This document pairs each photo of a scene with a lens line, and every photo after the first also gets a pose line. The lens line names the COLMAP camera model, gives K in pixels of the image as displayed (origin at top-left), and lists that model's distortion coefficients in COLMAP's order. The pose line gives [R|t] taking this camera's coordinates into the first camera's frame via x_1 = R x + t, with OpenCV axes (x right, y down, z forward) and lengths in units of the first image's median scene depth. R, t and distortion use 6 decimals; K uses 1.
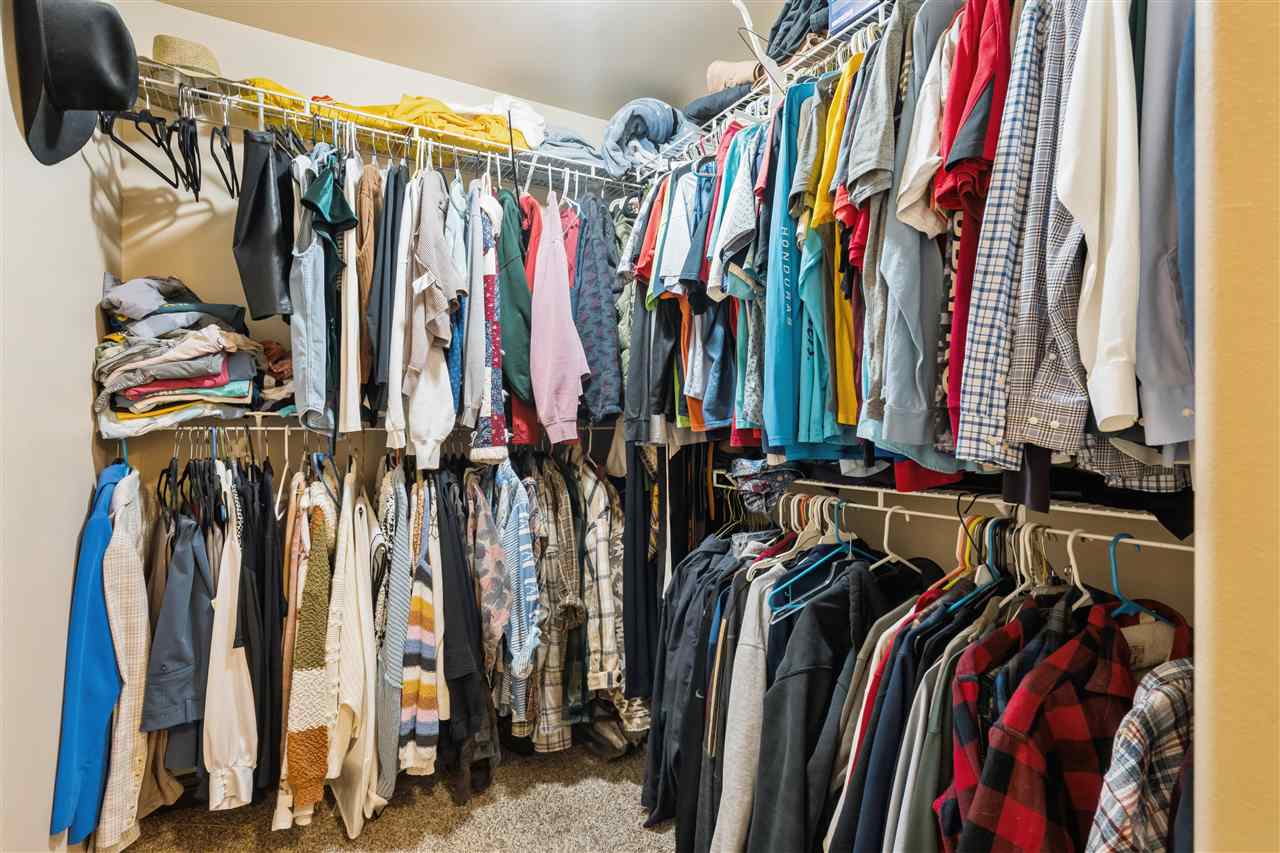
lens RADIAL K [[642.0, 0, 645.2], [0, 642.0, 427.1], [0, 0, 1]] dist [-0.012512, 0.003305]
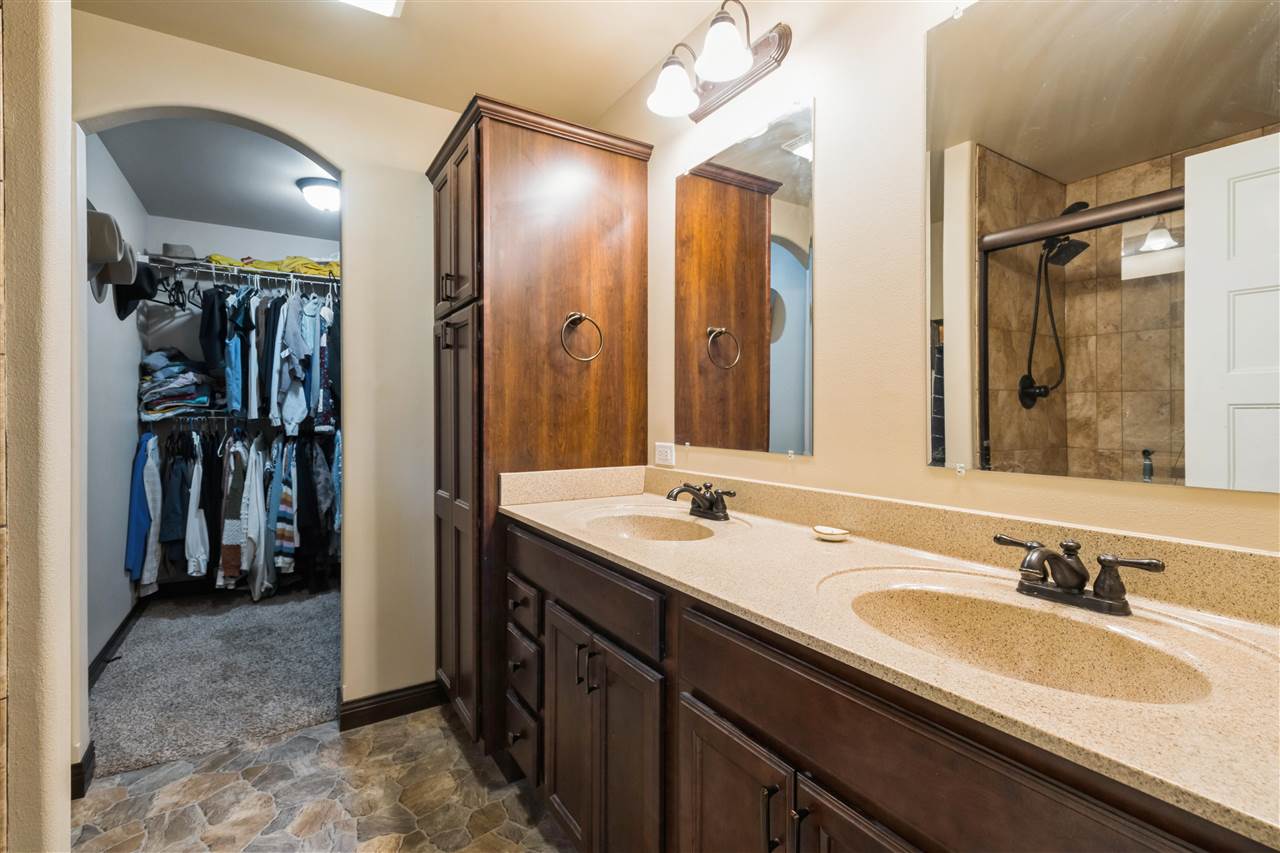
lens RADIAL K [[584.2, 0, 637.7], [0, 584.2, 417.1], [0, 0, 1]] dist [-0.000545, -0.000384]
pose [[0.999610, -0.000385, 0.027920, 0.849905], [0.000274, 0.999992, 0.003985, -0.006374], [-0.027922, -0.003976, 0.999602, -1.115334]]
